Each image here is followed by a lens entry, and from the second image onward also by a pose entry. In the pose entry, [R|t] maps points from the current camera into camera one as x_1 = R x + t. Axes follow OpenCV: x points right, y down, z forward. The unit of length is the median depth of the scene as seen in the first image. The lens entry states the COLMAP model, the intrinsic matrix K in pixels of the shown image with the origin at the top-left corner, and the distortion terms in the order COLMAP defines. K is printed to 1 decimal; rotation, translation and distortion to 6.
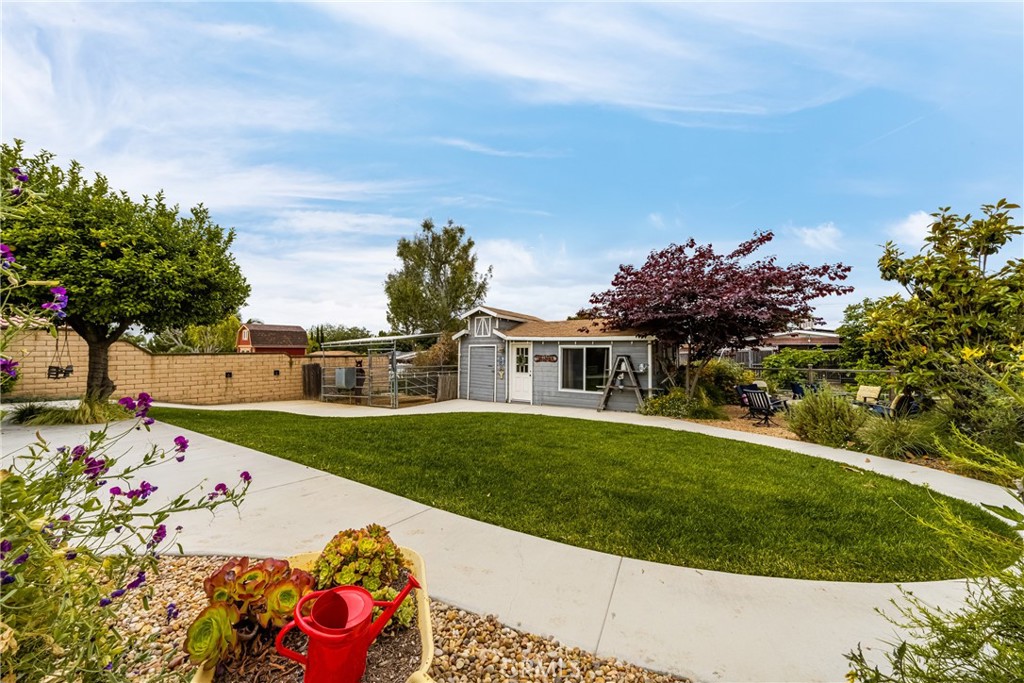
lens RADIAL K [[400.4, 0, 514.9], [0, 400.4, 337.8], [0, 0, 1]] dist [0.002296, 0.000108]
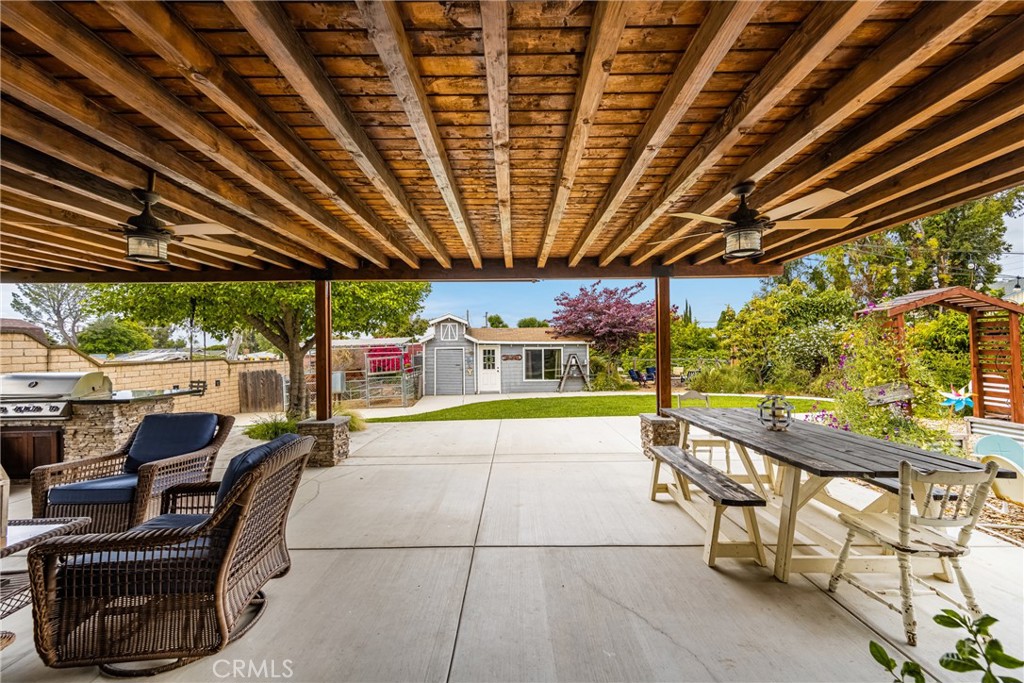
lens RADIAL K [[400.4, 0, 513.0], [0, 400.4, 339.5], [0, 0, 1]] dist [0.002296, 0.000108]
pose [[0.799806, 0.000880, 0.600258, -0.688716], [-0.007439, 0.999937, 0.008447, -0.018052], [-0.600213, -0.011221, 0.799761, -0.049946]]
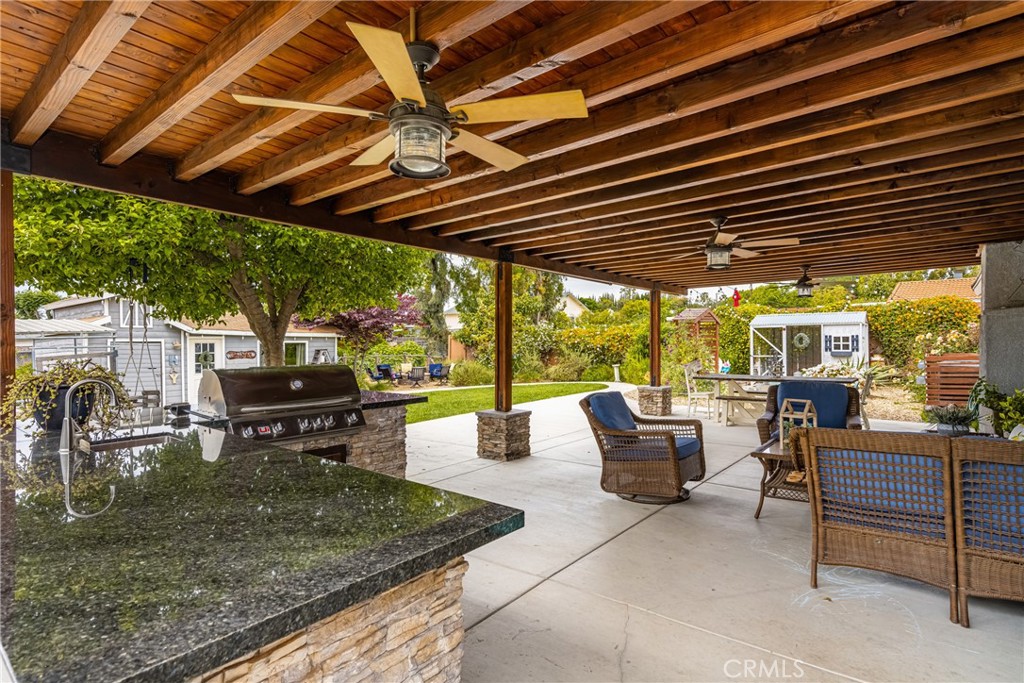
lens RADIAL K [[537.3, 0, 519.0], [0, 537.3, 341.1], [0, 0, 1]] dist [0.005240, 0.000137]
pose [[0.023091, -0.001330, 0.999732, -1.097617], [-0.027554, 0.999618, 0.001966, 0.000642], [-0.999354, -0.027592, 0.023045, 0.334159]]
